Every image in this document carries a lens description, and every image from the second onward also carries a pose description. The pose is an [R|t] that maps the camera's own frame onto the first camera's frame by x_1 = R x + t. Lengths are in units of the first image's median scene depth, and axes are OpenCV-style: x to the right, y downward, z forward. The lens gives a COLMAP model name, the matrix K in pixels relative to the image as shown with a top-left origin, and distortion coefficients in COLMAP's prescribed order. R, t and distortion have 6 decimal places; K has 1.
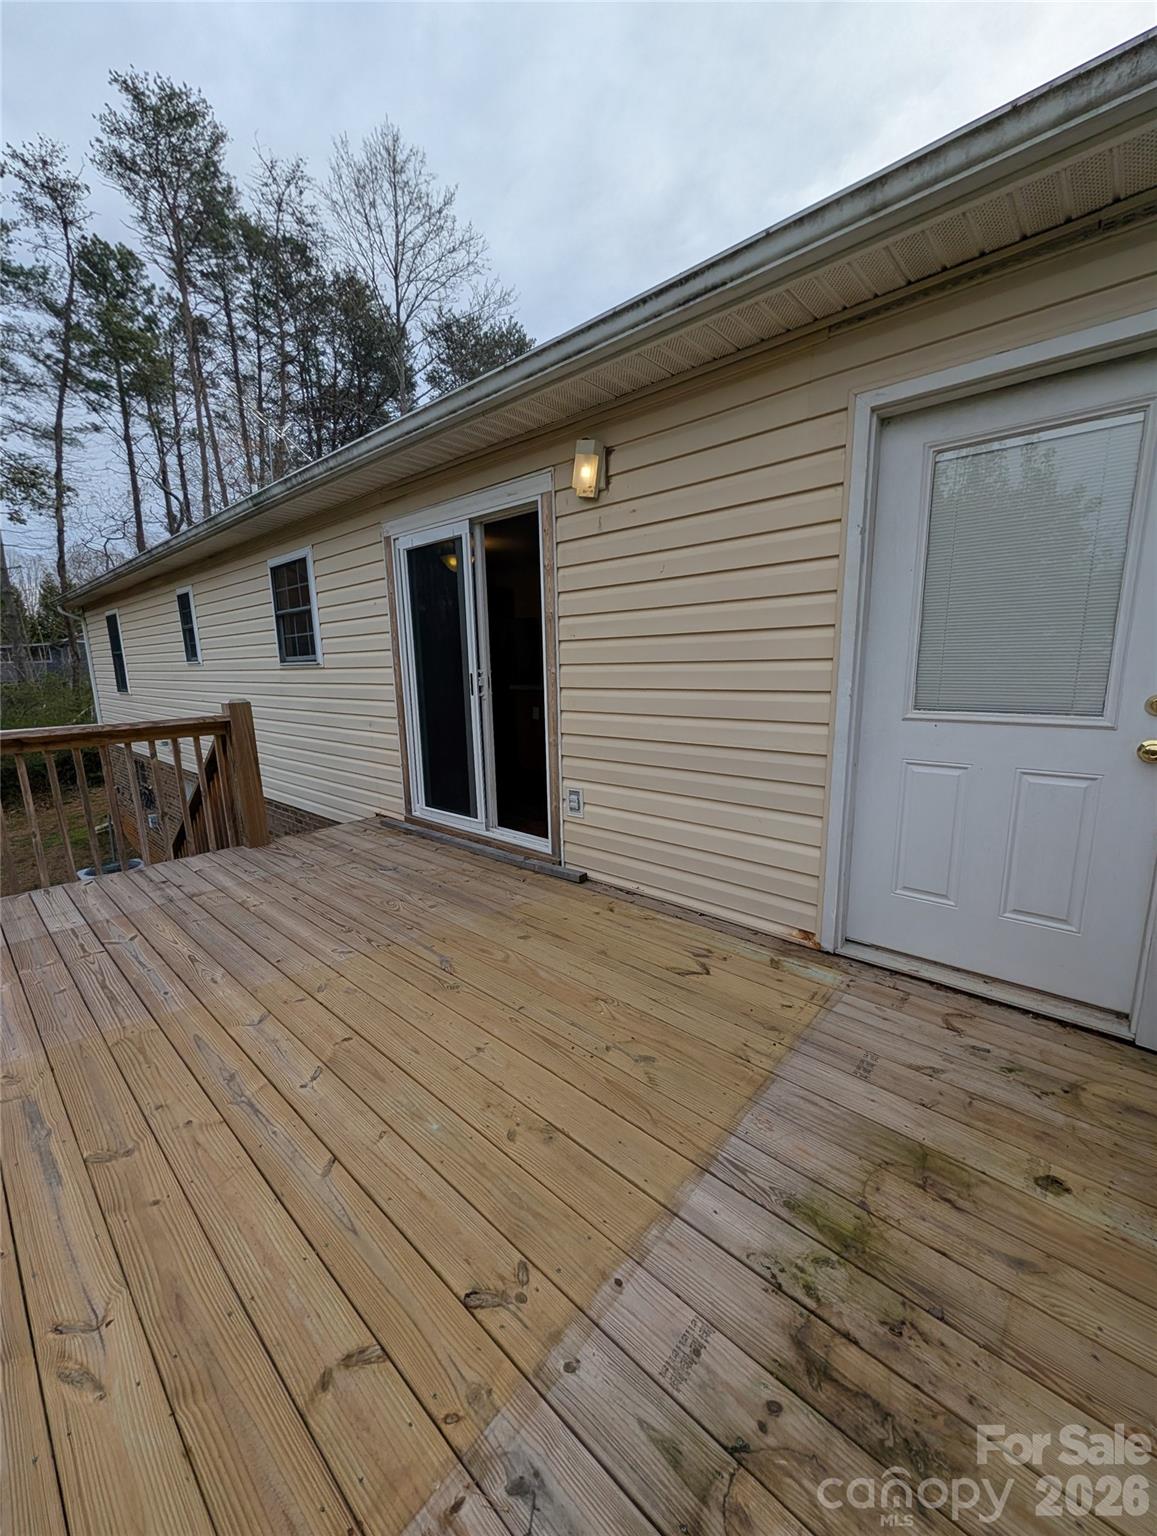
lens RADIAL K [[609.8, 0, 581.9], [0, 609.8, 774.7], [0, 0, 1]] dist [-0.000705, 0.000046]
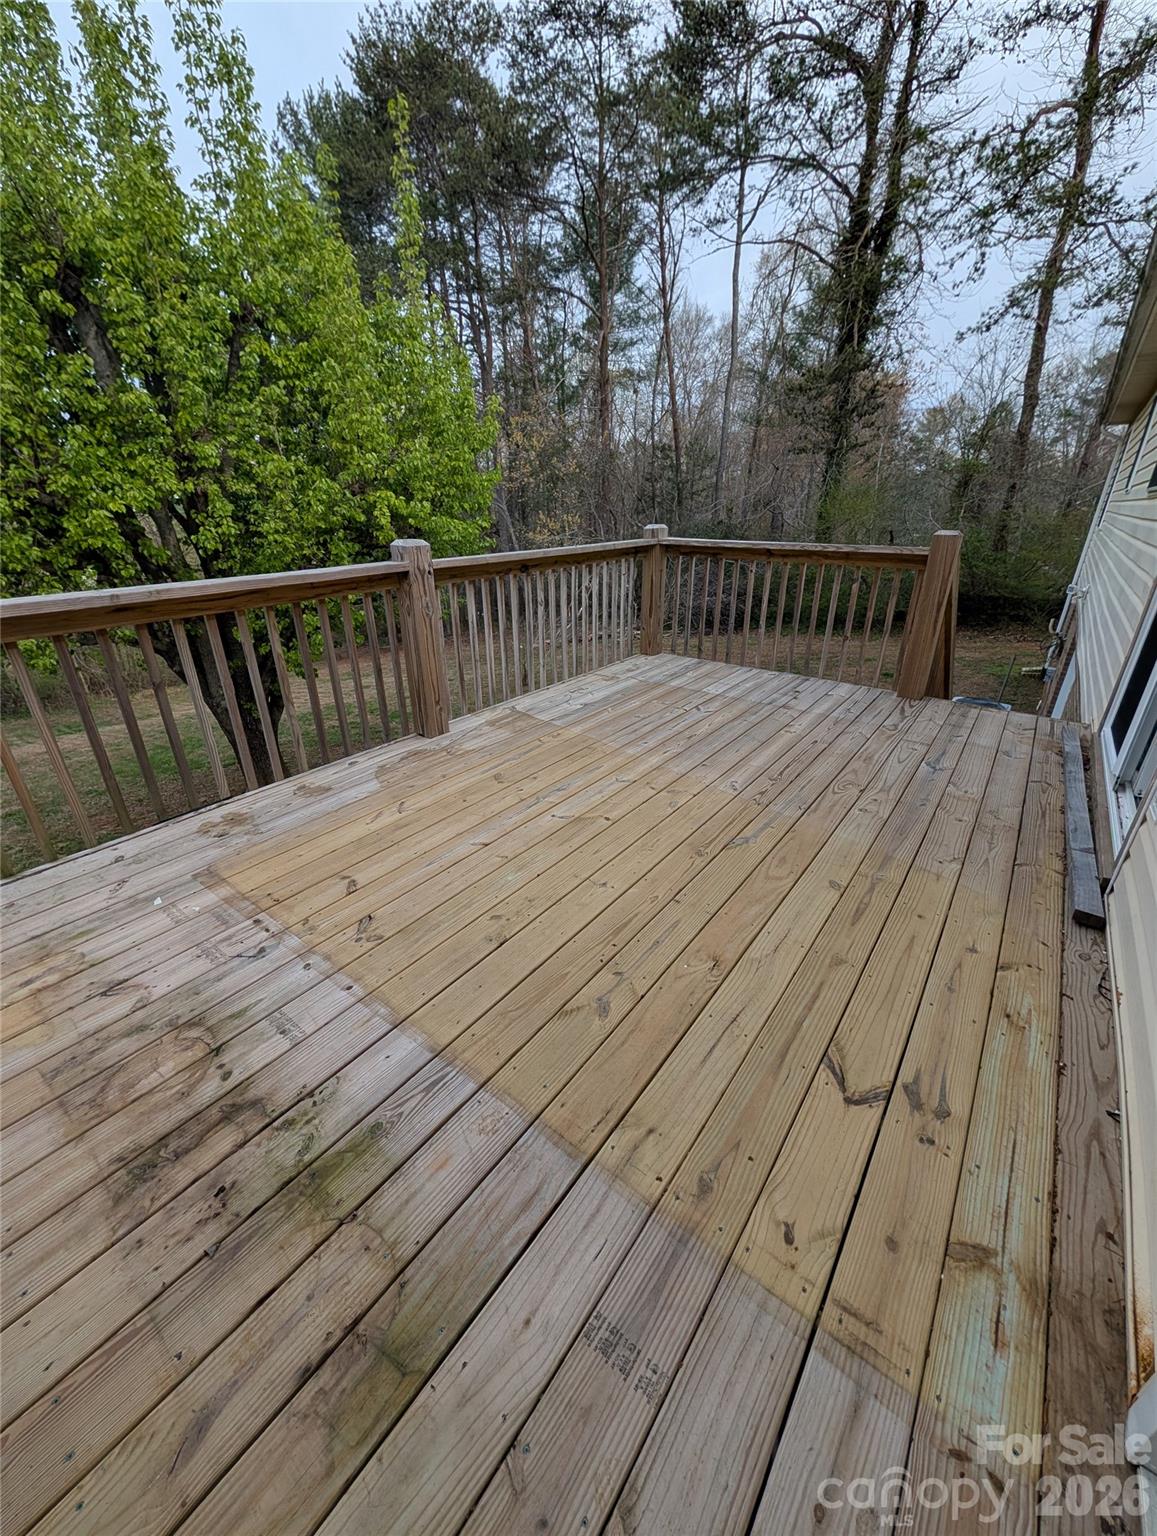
lens RADIAL K [[609.8, 0, 581.2], [0, 609.8, 775.7], [0, 0, 1]] dist [-0.000705, 0.000046]
pose [[0.040986, 0.421914, -0.905709, 0.531495], [-0.183355, 0.894253, 0.408280, -0.101442], [0.982192, 0.149332, 0.114012, 0.626578]]
